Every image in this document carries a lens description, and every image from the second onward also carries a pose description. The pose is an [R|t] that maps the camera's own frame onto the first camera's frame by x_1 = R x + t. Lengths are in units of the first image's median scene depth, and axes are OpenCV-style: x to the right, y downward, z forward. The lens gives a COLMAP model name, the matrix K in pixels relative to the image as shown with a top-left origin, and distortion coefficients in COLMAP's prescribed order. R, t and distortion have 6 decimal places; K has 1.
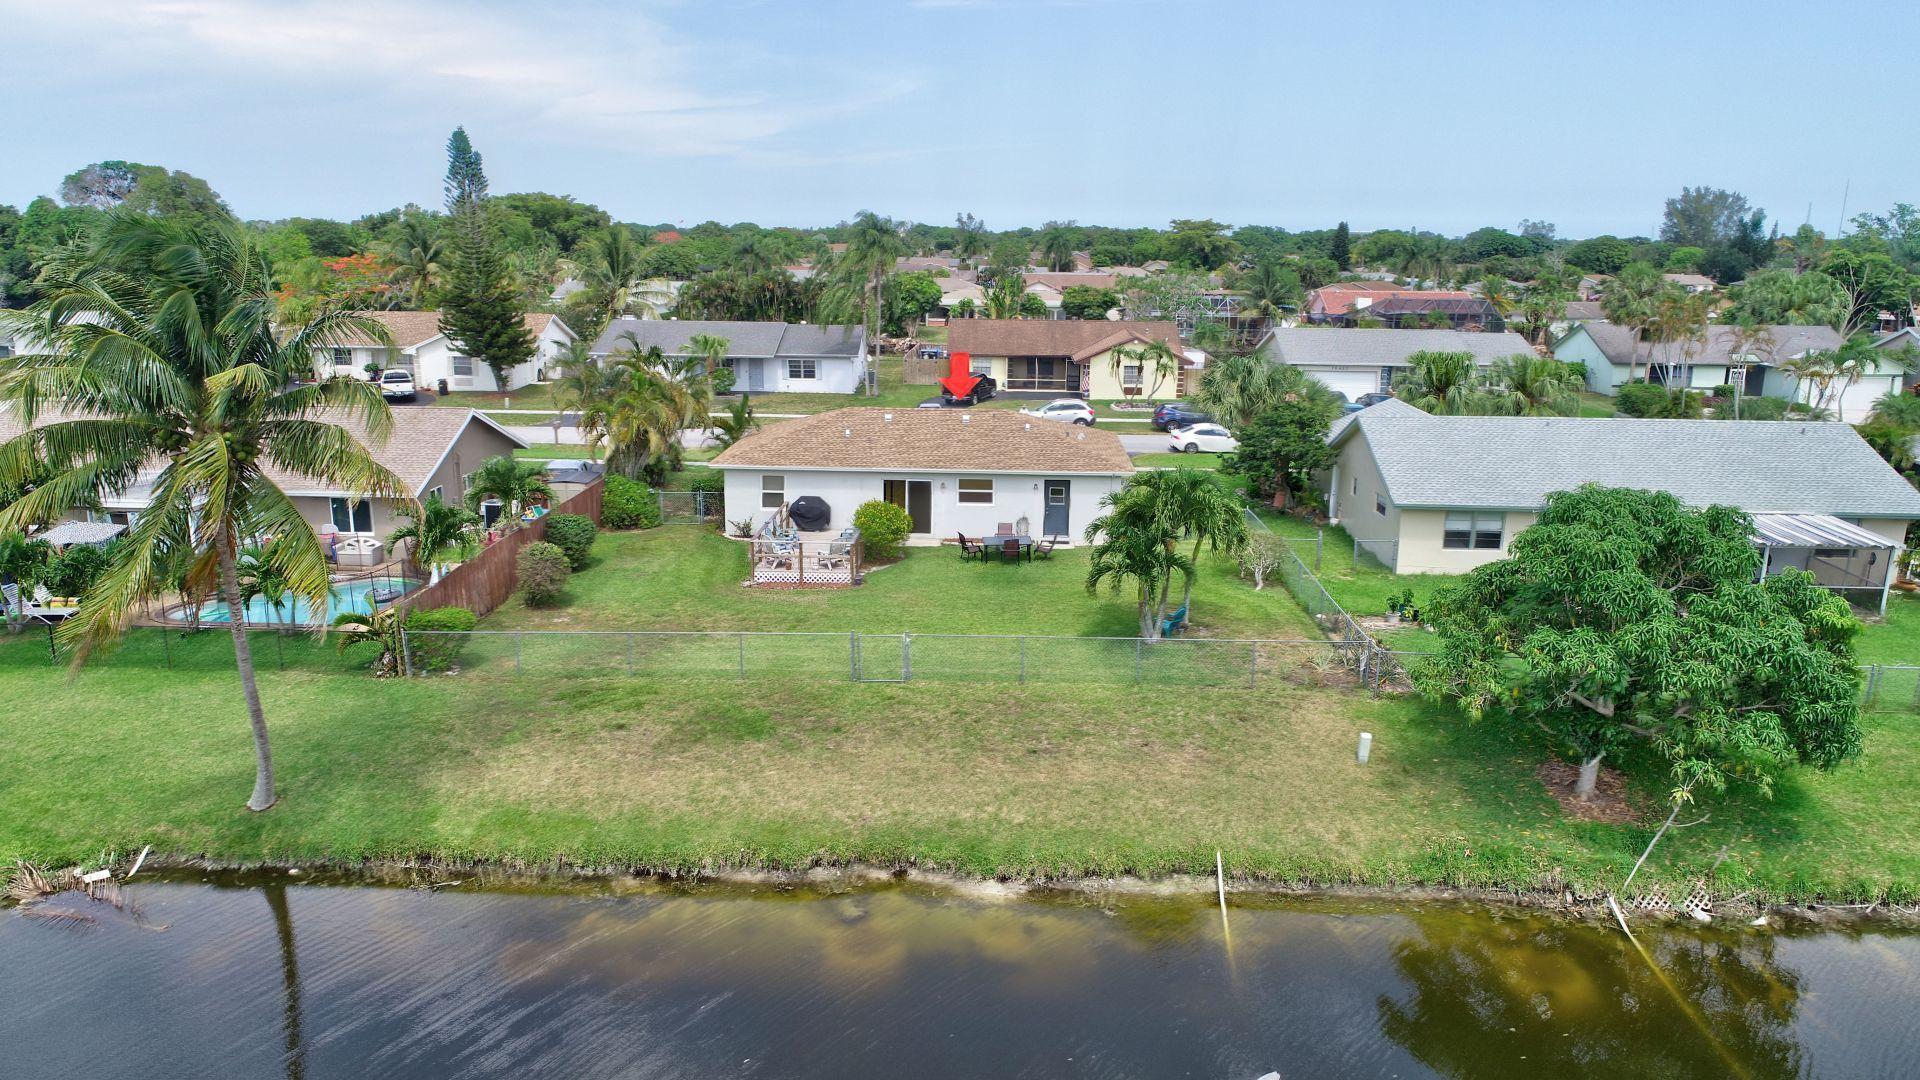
lens RADIAL K [[1275.1, 0, 960.0], [0, 1275.1, 540.0], [0, 0, 1]] dist [0.003740, -0.005393]
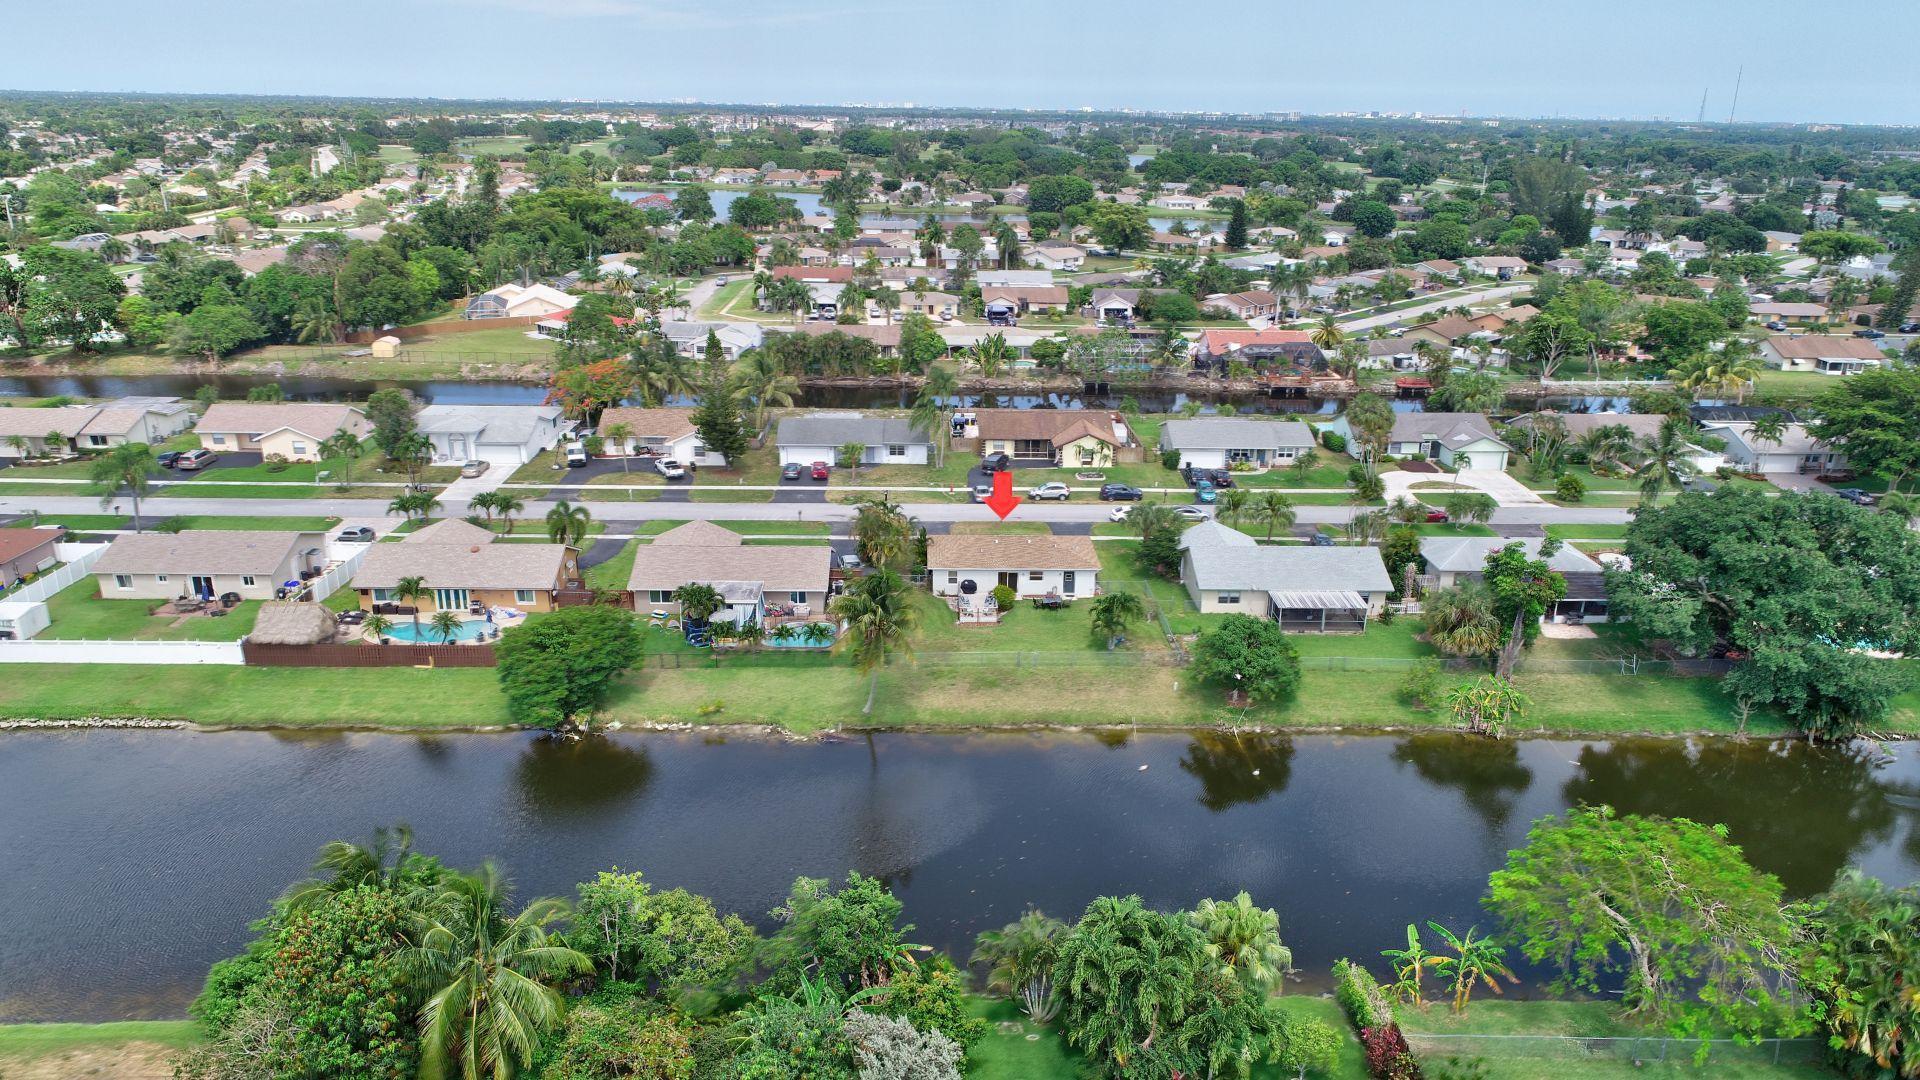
lens RADIAL K [[1275.1, 0, 960.0], [0, 1275.1, 540.0], [0, 0, 1]] dist [0.003740, -0.005393]
pose [[0.997990, -0.015307, 0.061495, -0.366970], [0.009368, 0.995363, 0.095729, -0.444626], [-0.062675, -0.094960, 0.993506, -1.839721]]
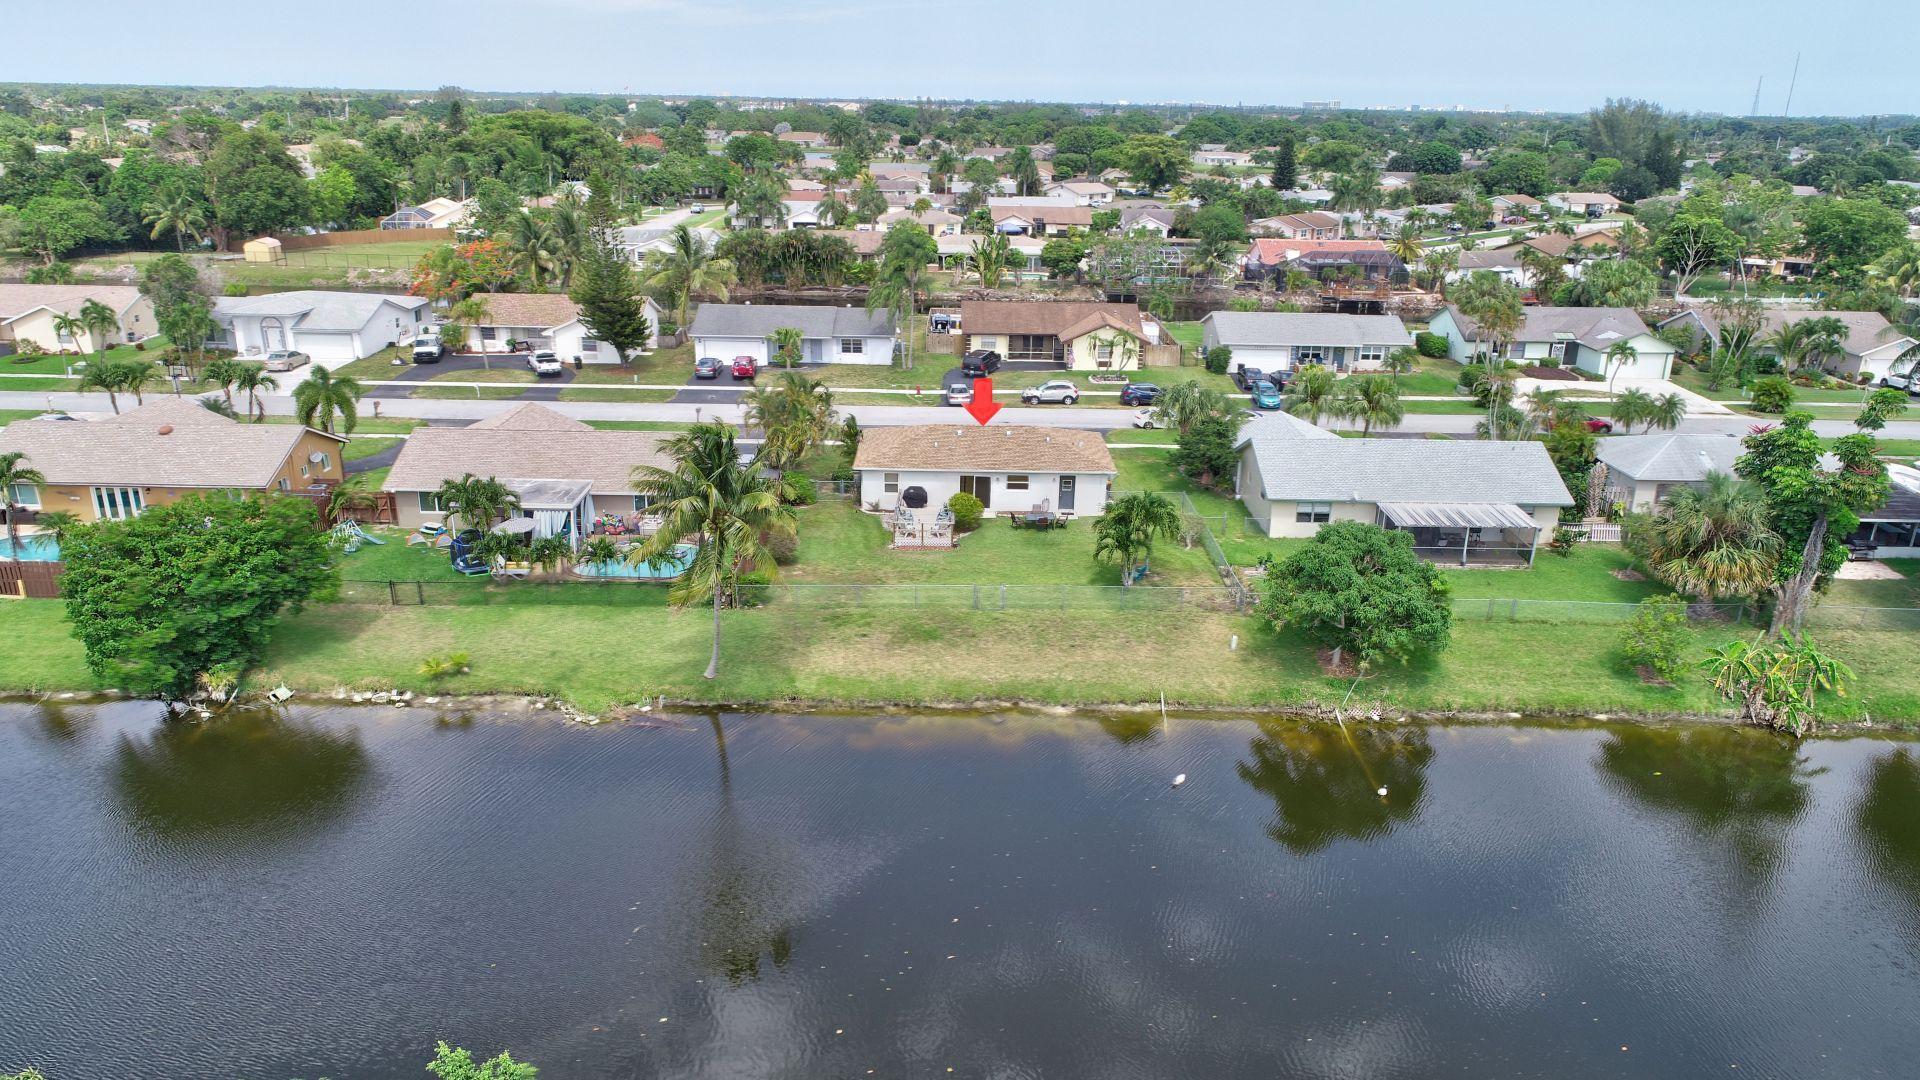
lens RADIAL K [[1275.1, 0, 960.0], [0, 1275.1, 540.0], [0, 0, 1]] dist [0.003740, -0.005393]
pose [[0.999302, -0.006089, 0.036856, -0.156517], [0.002434, 0.995143, 0.098410, -0.162022], [-0.037277, -0.098252, 0.994463, -0.797052]]
